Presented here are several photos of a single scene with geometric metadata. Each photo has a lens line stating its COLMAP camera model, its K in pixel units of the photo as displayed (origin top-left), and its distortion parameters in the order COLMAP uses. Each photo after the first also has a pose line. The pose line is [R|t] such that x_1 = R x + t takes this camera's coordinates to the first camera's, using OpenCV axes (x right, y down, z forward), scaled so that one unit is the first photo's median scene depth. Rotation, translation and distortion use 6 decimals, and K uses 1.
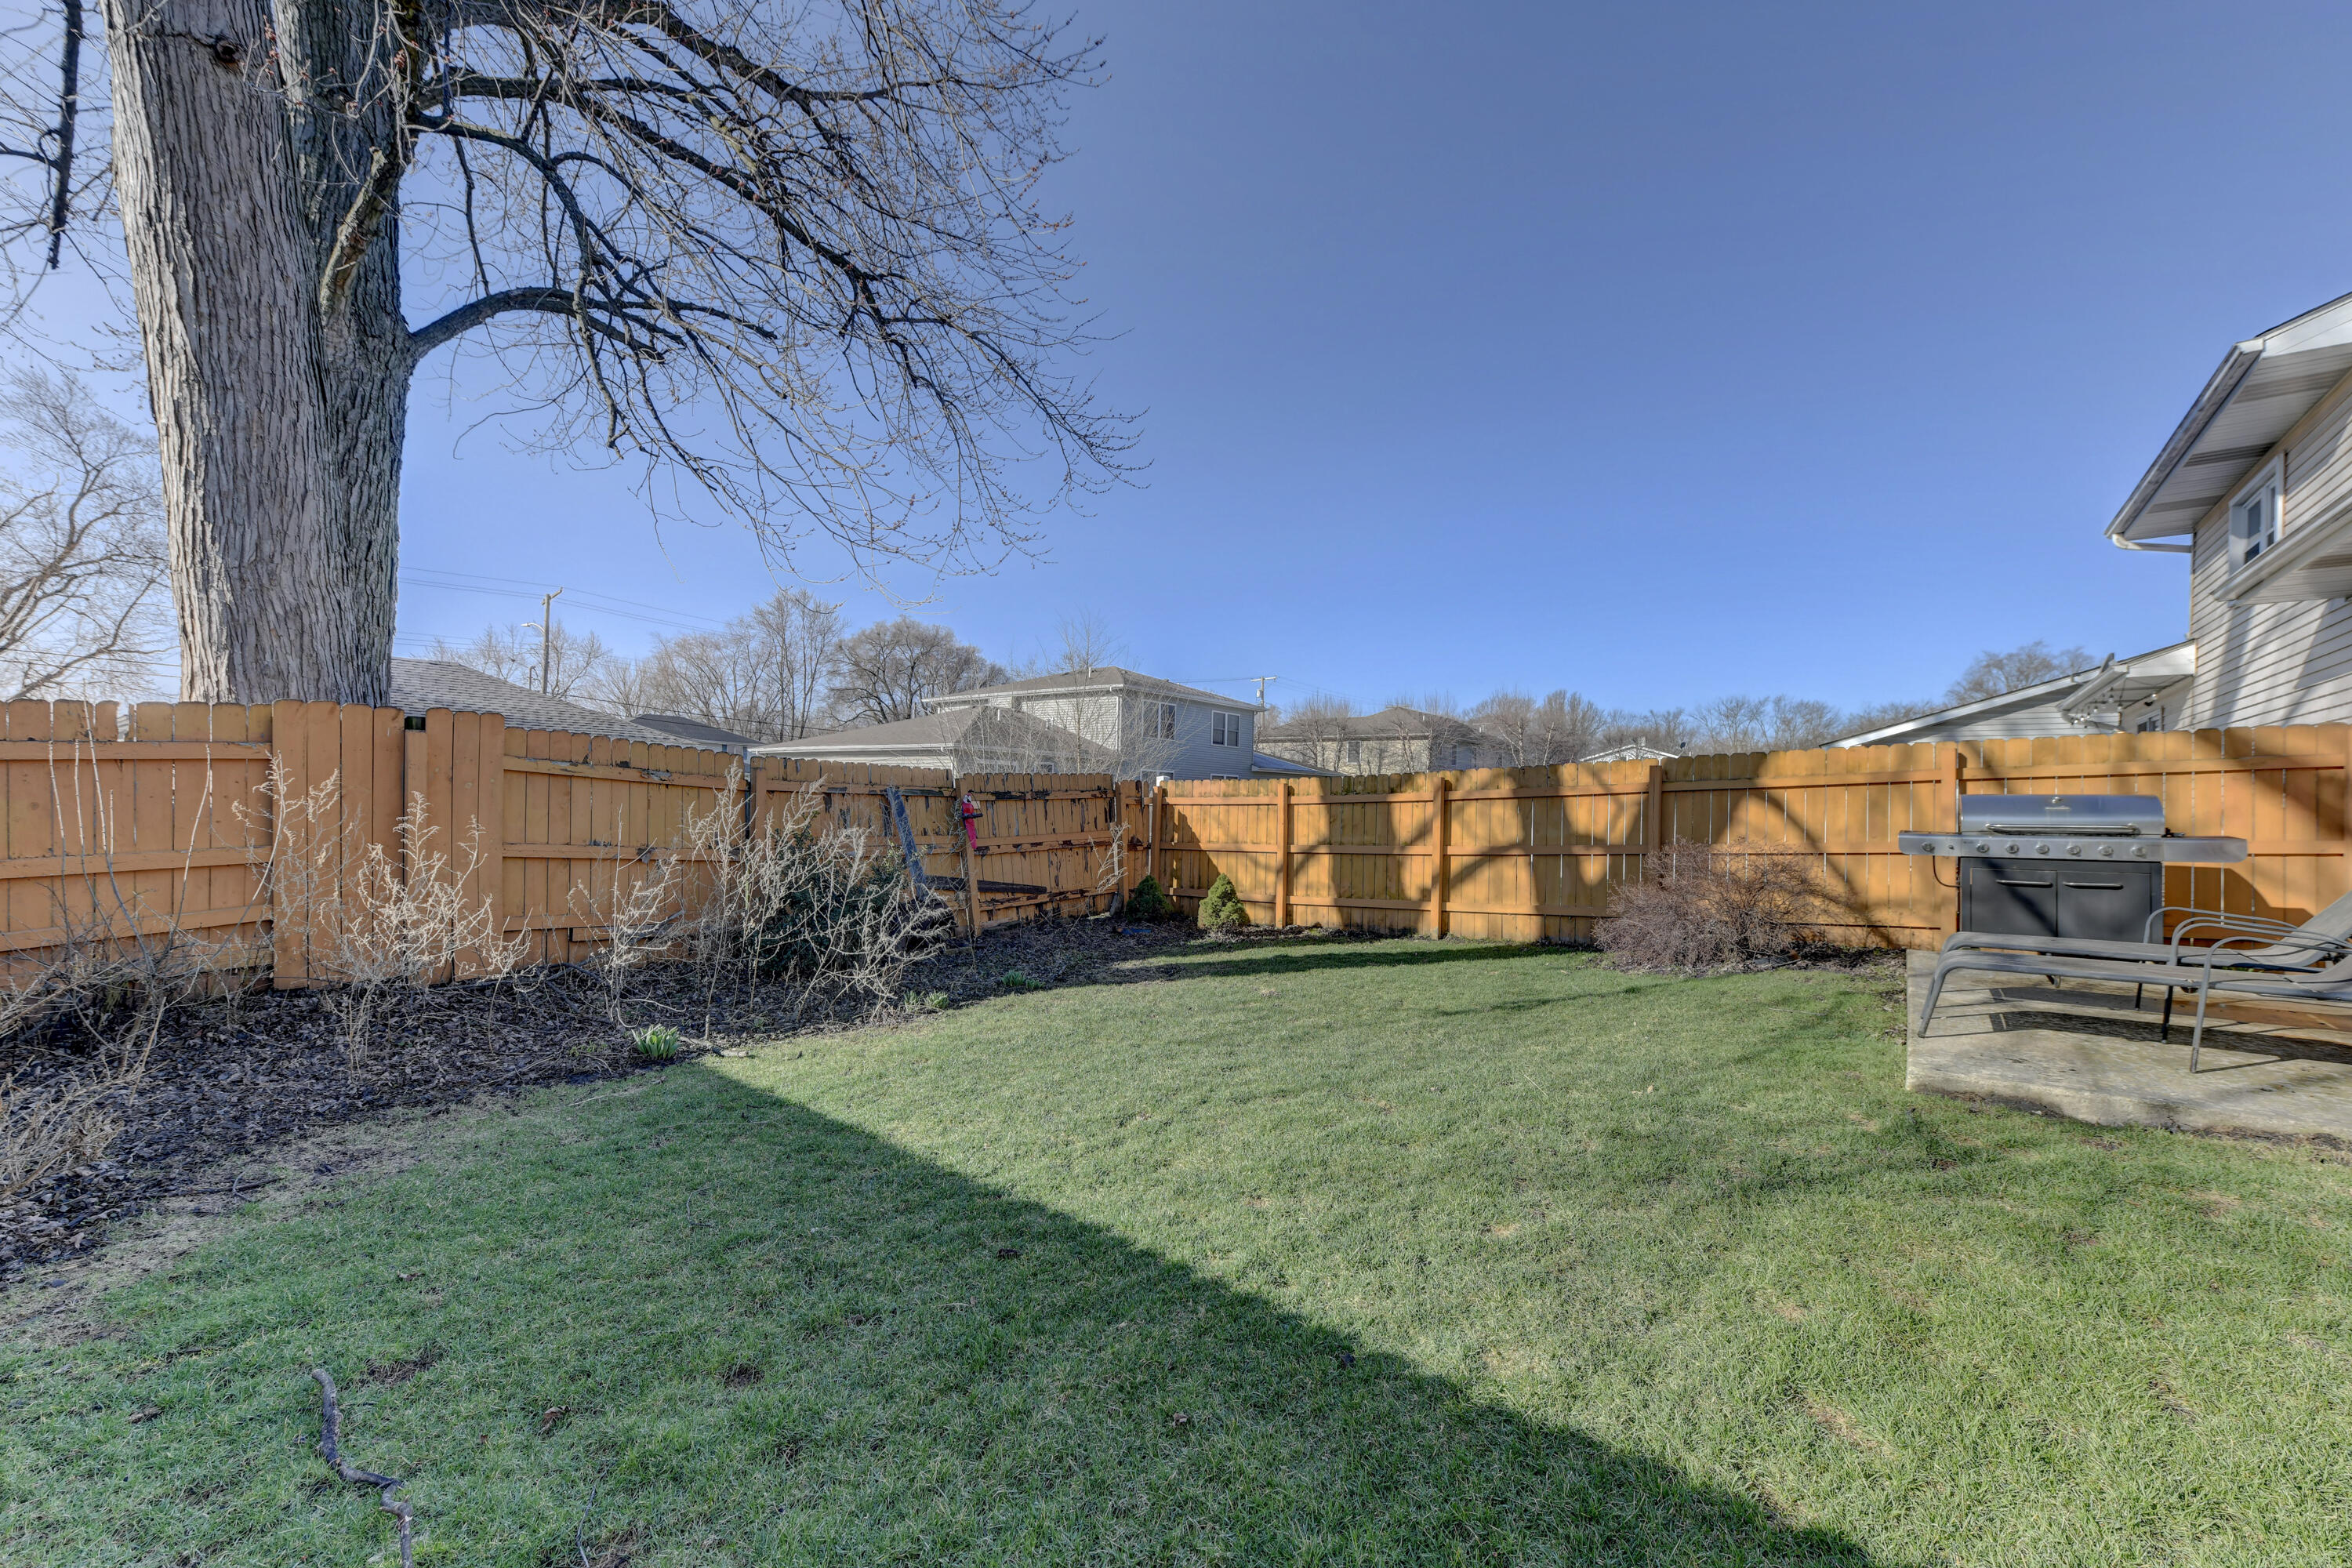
lens RADIAL K [[932.8, 0, 1195.8], [0, 932.8, 779.7], [0, 0, 1]] dist [0.002772, -0.000270]
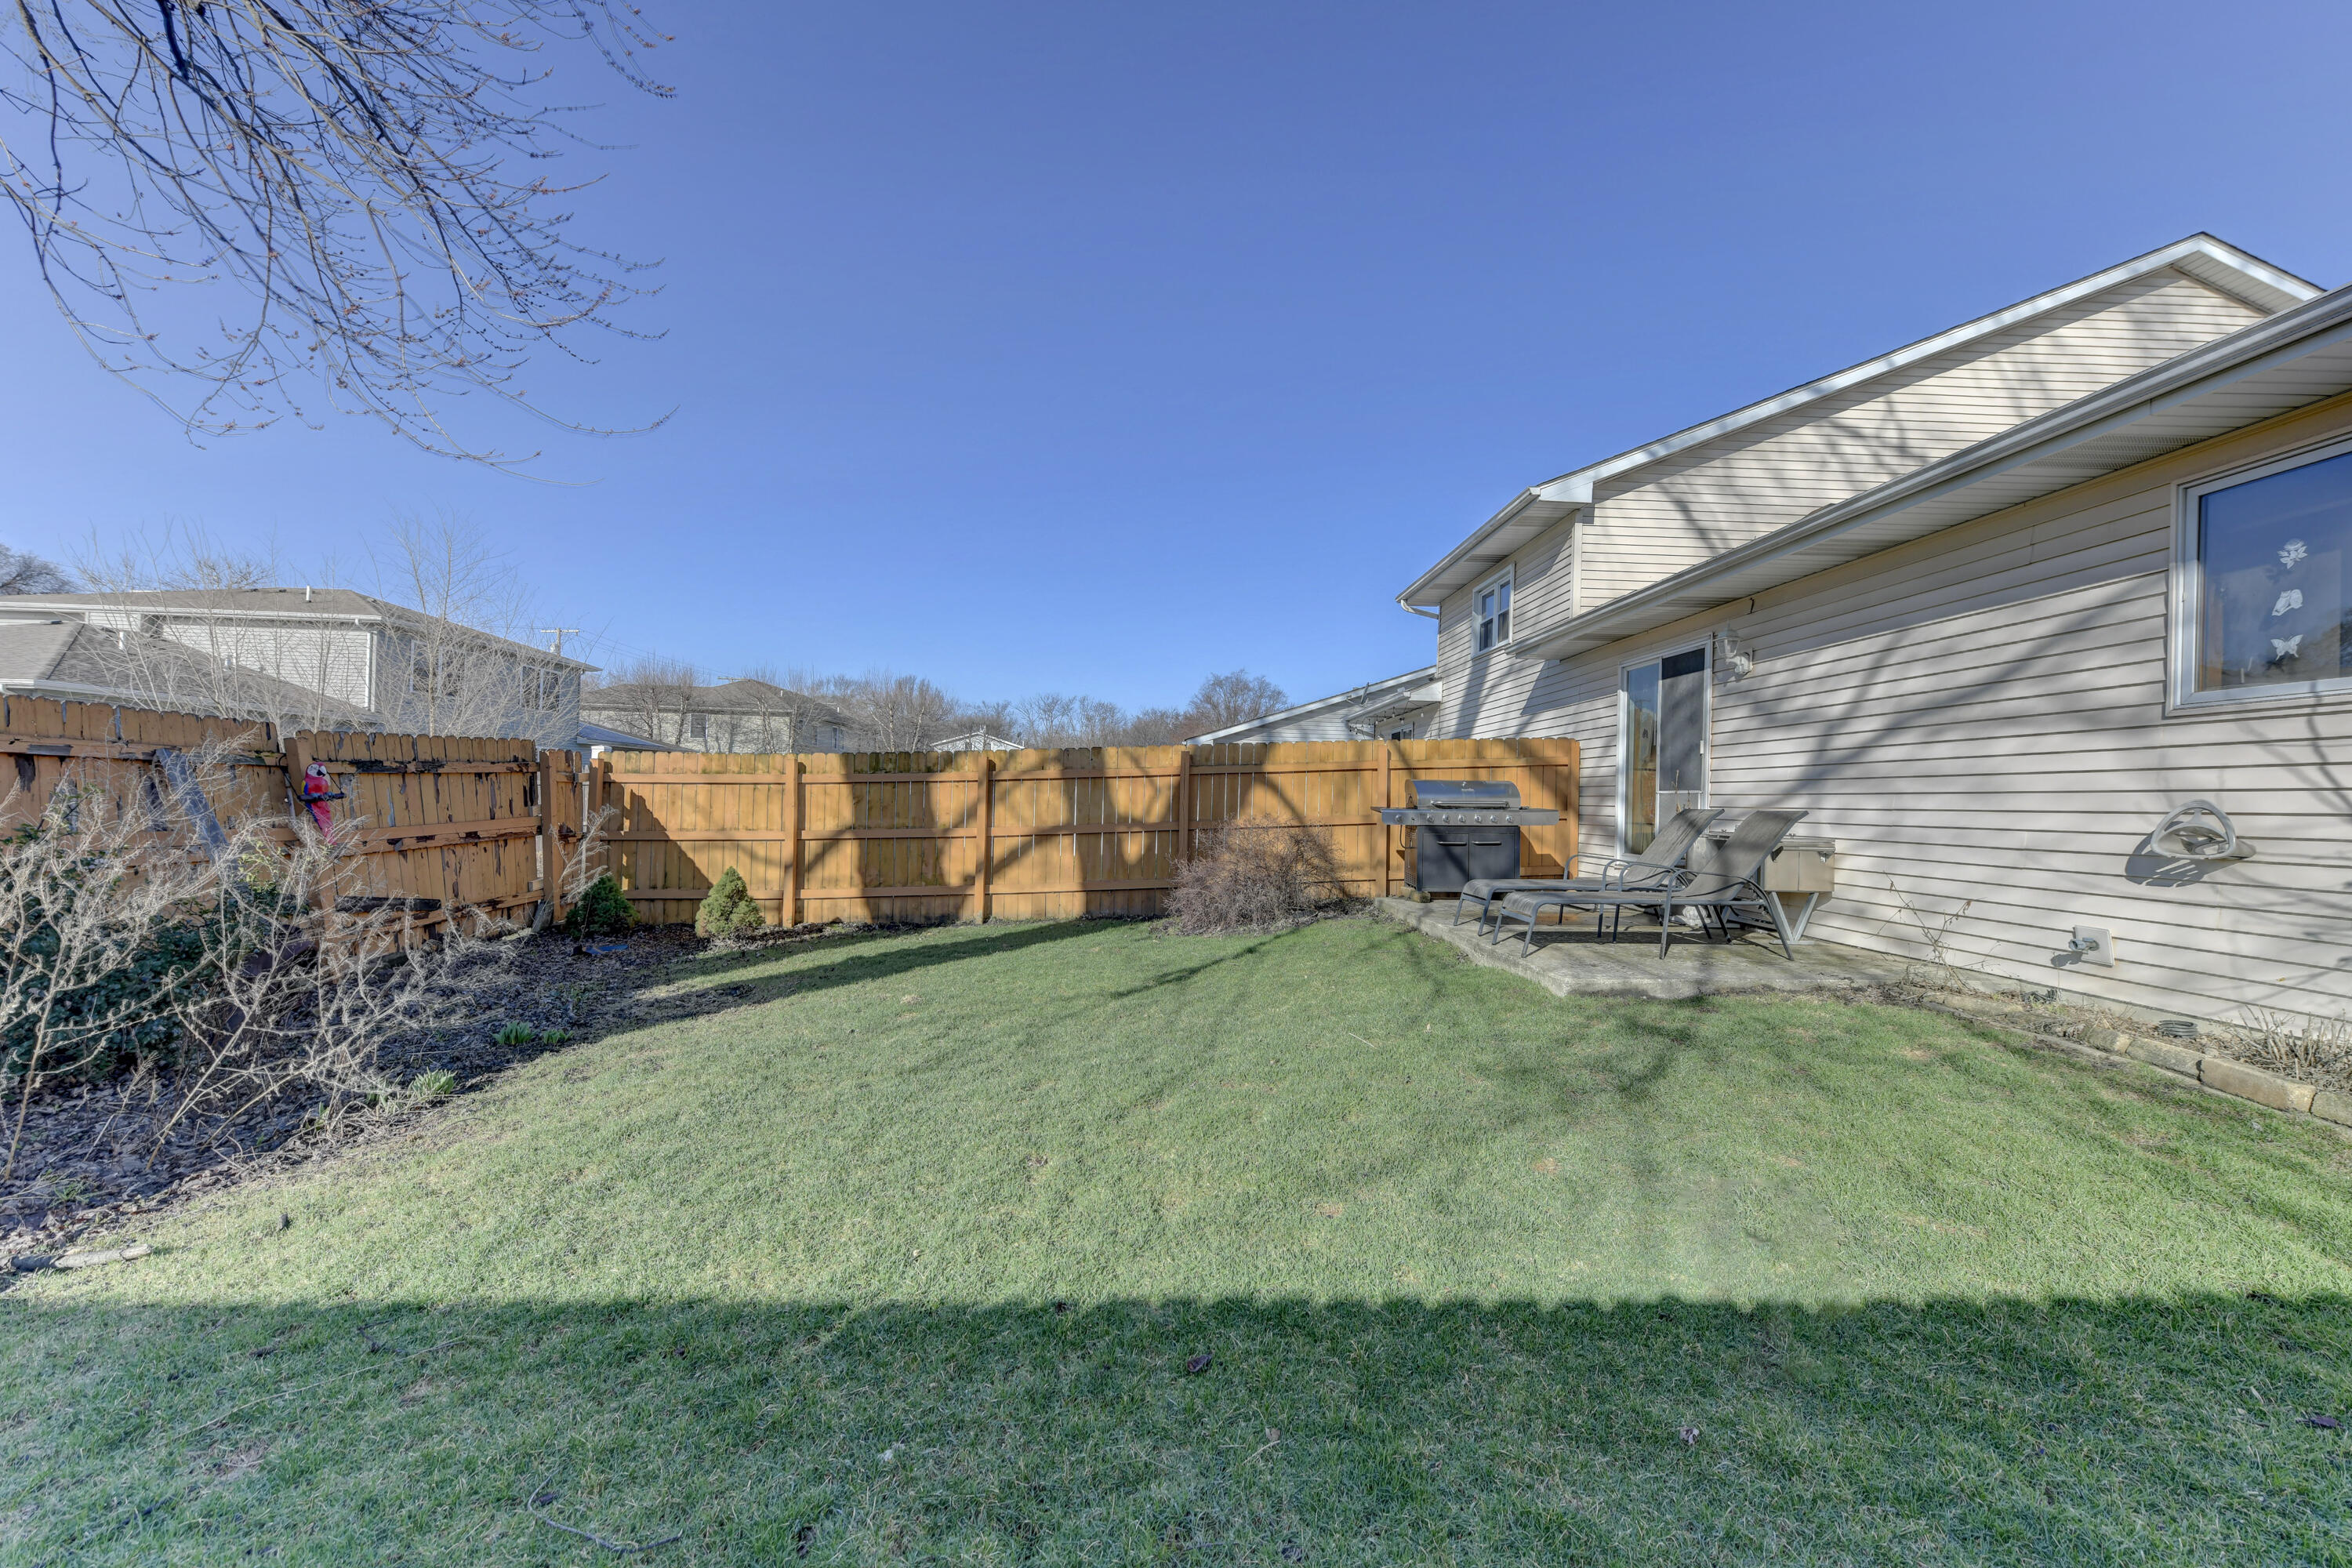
lens RADIAL K [[932.8, 0, 1195.8], [0, 932.8, 779.7], [0, 0, 1]] dist [0.002772, -0.000270]
pose [[0.764695, 0.011628, 0.644288, -0.187721], [-0.023251, 0.999684, 0.009554, 0.006609], [-0.643973, -0.022286, 0.764724, 0.115818]]
